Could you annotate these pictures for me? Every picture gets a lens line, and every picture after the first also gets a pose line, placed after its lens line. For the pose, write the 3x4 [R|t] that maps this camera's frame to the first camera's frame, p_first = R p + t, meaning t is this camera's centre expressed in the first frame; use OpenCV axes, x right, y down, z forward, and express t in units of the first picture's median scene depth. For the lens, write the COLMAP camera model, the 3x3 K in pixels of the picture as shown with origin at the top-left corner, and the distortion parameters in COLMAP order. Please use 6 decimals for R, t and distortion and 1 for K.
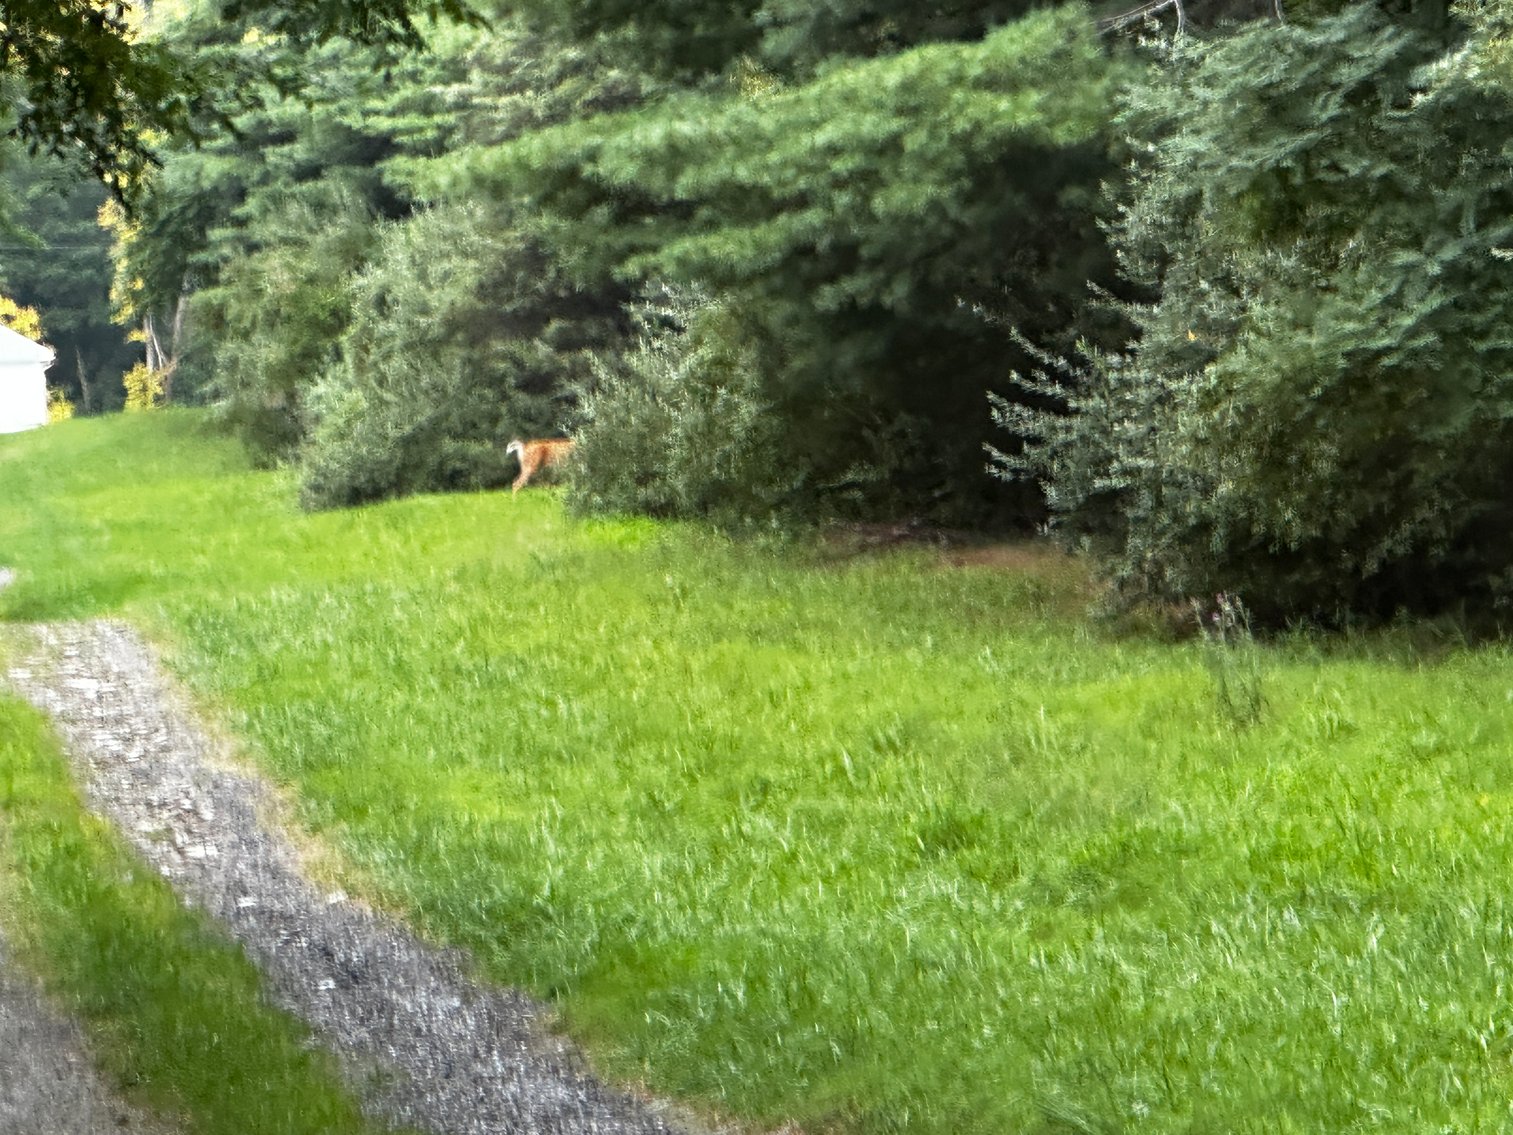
lens RADIAL K [[8535.9, 0, 756.6], [0, 8535.9, 567.6], [0, 0, 1]] dist [-0.345093, 0.000000]
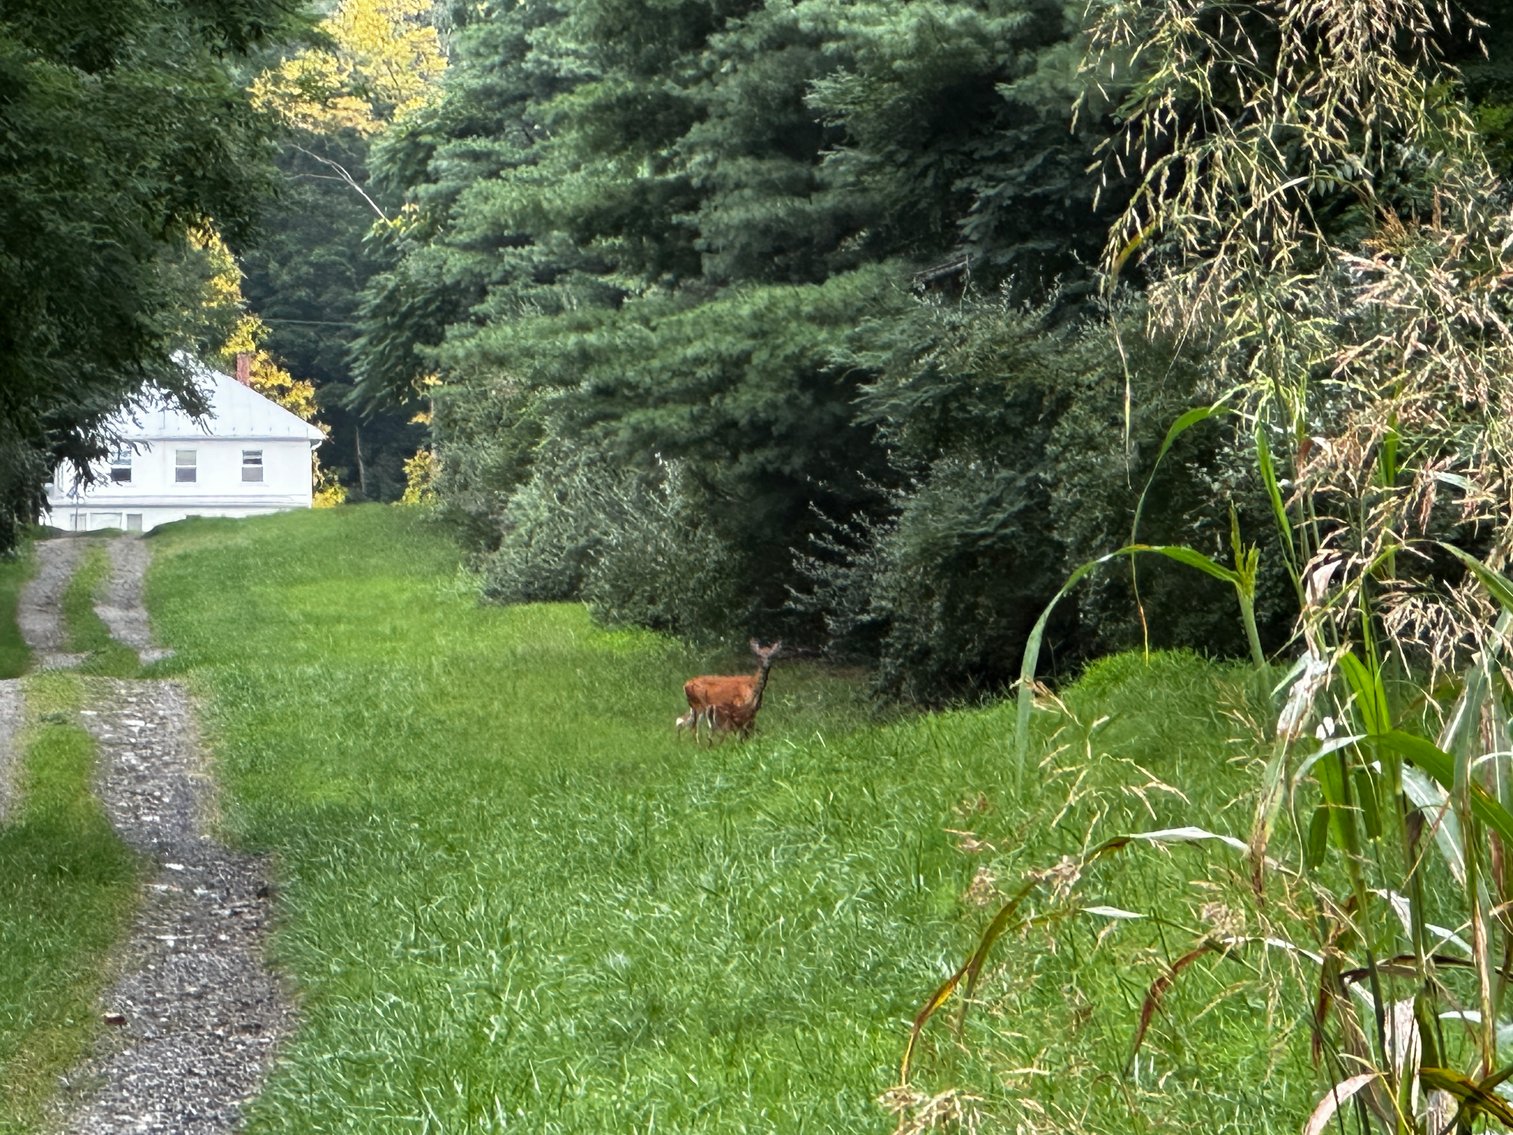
lens RADIAL K [[10453.3, 0, 757.1], [0, 10453.3, 566.5], [0, 0, 1]] dist [-1.256049, 0.000000]
pose [[0.997120, 0.058993, -0.047665, 0.082610], [-0.059660, 0.998138, -0.012702, 0.003490], [0.046827, 0.015510, 0.998783, -0.547695]]
